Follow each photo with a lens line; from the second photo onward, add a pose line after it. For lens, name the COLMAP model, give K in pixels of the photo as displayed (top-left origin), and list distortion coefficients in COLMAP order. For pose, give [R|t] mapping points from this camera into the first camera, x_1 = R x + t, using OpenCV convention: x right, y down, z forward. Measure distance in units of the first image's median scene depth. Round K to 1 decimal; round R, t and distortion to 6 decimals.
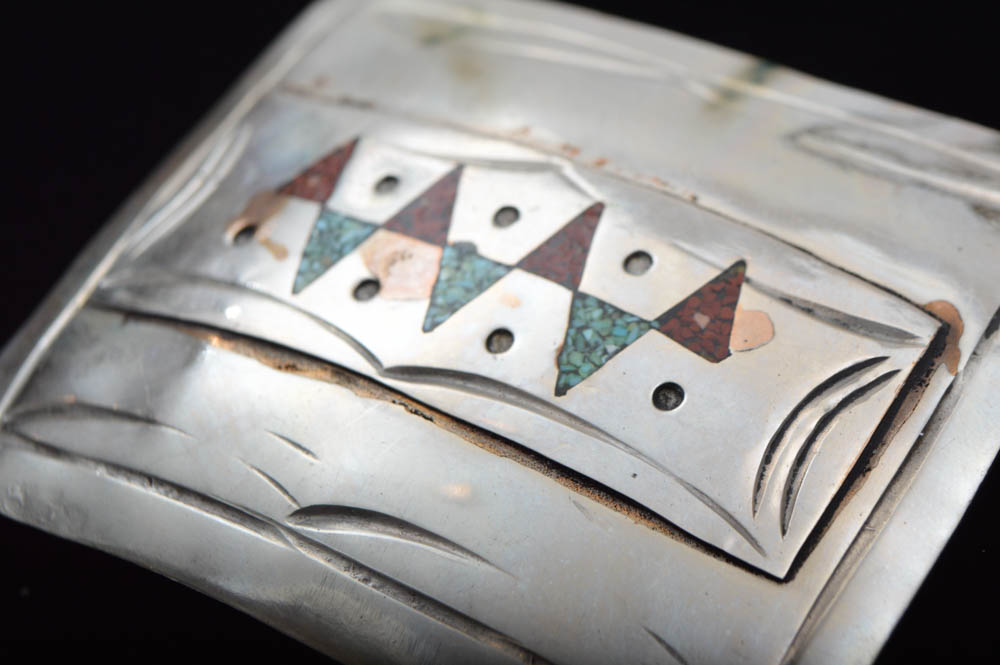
lens RADIAL K [[2209.7, 0, 500.0], [0, 2209.7, 332.5], [0, 0, 1]] dist [-0.001578, -0.604481]
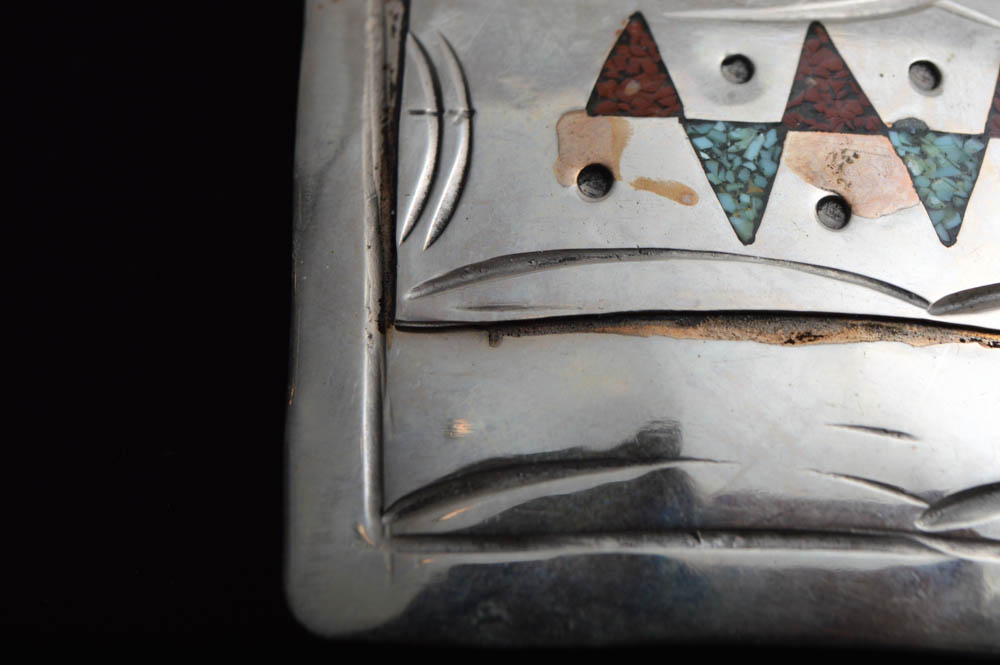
lens RADIAL K [[2209.7, 0, 500.0], [0, 2209.7, 332.5], [0, 0, 1]] dist [-0.001578, -0.604481]
pose [[0.797325, -0.316556, 0.513872, -0.601601], [0.211665, 0.944000, 0.253105, -0.213291], [-0.565217, -0.093038, 0.819679, 0.435614]]
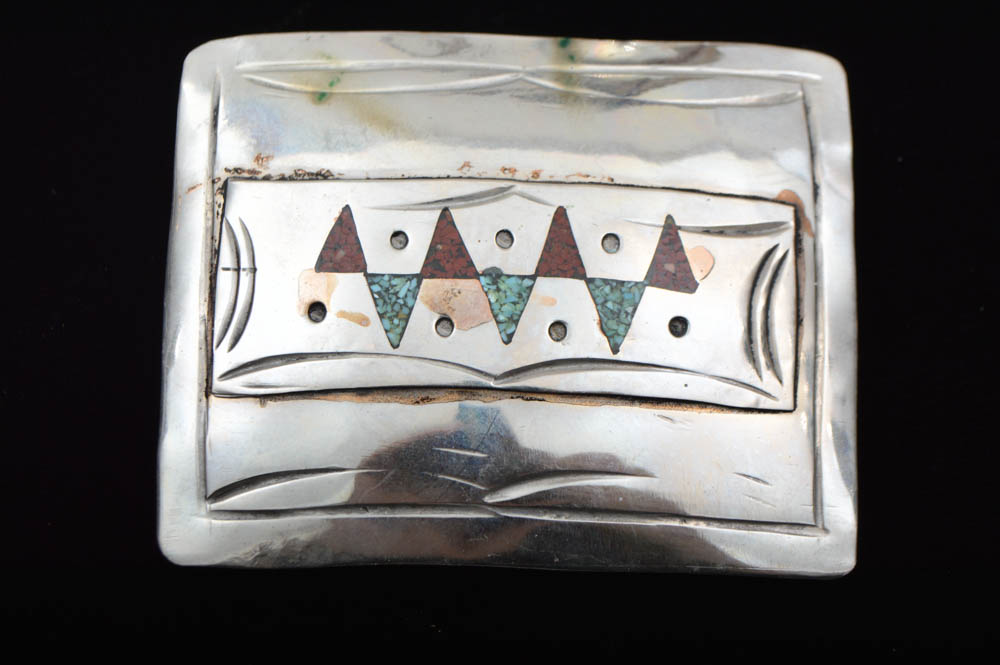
lens RADIAL K [[2209.7, 0, 500.0], [0, 2209.7, 332.5], [0, 0, 1]] dist [-0.001578, -0.604481]
pose [[0.831058, -0.421787, 0.362545, -0.582666], [0.278593, 0.879858, 0.385015, -0.589790], [-0.481382, -0.218967, 0.848720, -0.258702]]
